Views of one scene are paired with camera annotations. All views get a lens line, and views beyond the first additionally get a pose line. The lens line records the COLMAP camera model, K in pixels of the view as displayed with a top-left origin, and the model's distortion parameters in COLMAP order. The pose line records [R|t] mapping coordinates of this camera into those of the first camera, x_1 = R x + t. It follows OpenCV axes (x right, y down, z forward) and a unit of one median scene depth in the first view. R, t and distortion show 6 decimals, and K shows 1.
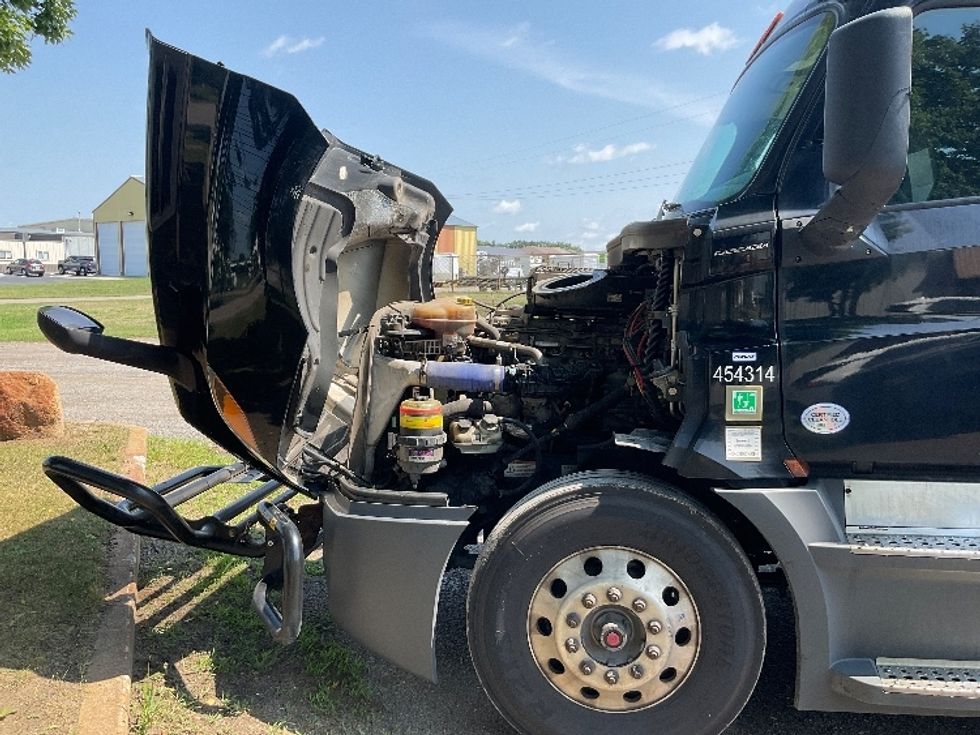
lens RADIAL K [[790.2, 0, 490.0], [0, 790.2, 367.5], [0, 0, 1]] dist [0.020554, -0.000375]
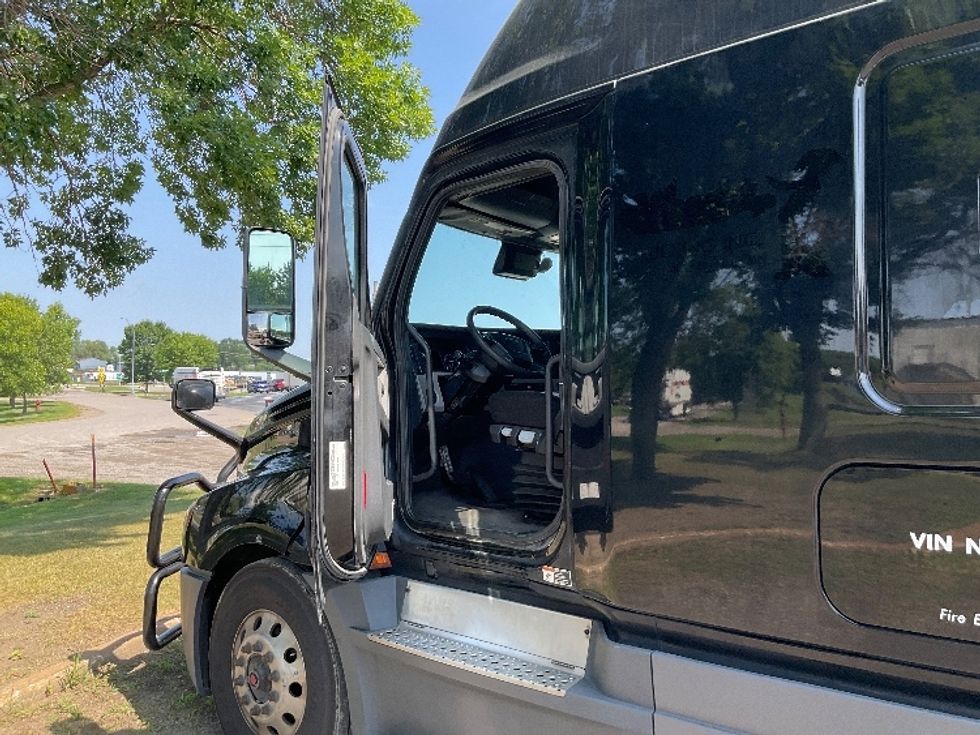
lens RADIAL K [[790.2, 0, 490.0], [0, 790.2, 367.5], [0, 0, 1]] dist [0.020554, -0.000375]
pose [[0.823316, -0.019724, -0.567240, 1.245302], [-0.067549, 0.988888, -0.132428, -0.031441], [0.563549, 0.147346, 0.812835, 0.046914]]
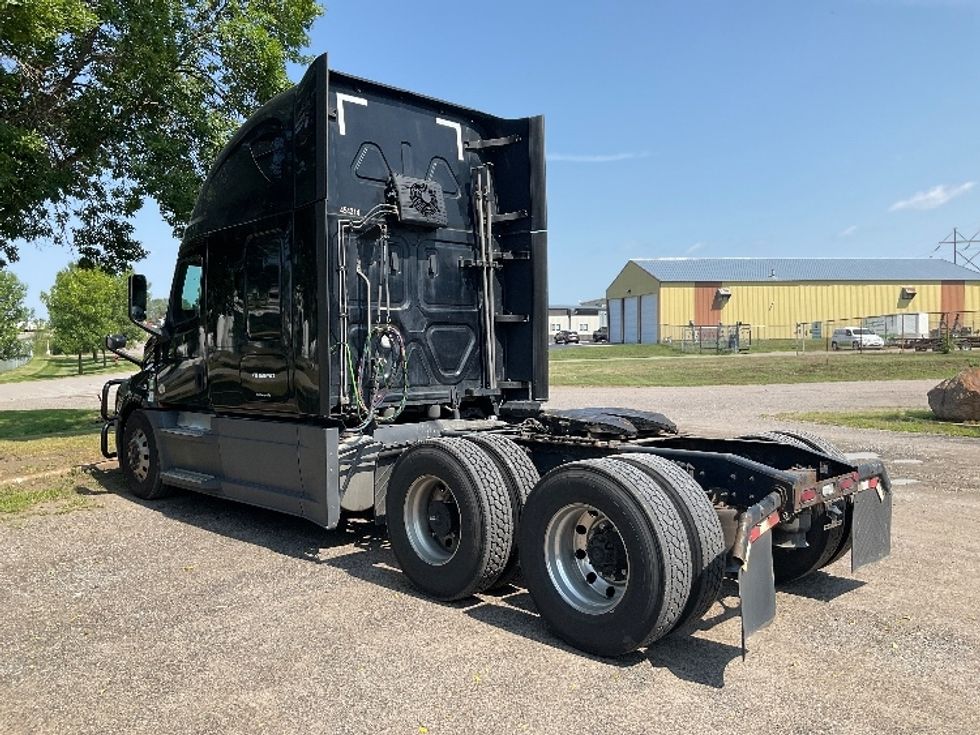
lens RADIAL K [[757.6, 0, 490.0], [0, 757.6, 367.5], [0, 0, 1]] dist [0.006324, 0.002032]
pose [[0.787938, 0.003497, -0.615745, 3.245645], [-0.052027, 0.996786, -0.060915, 0.088764], [0.613553, 0.080033, 0.785587, -0.603328]]
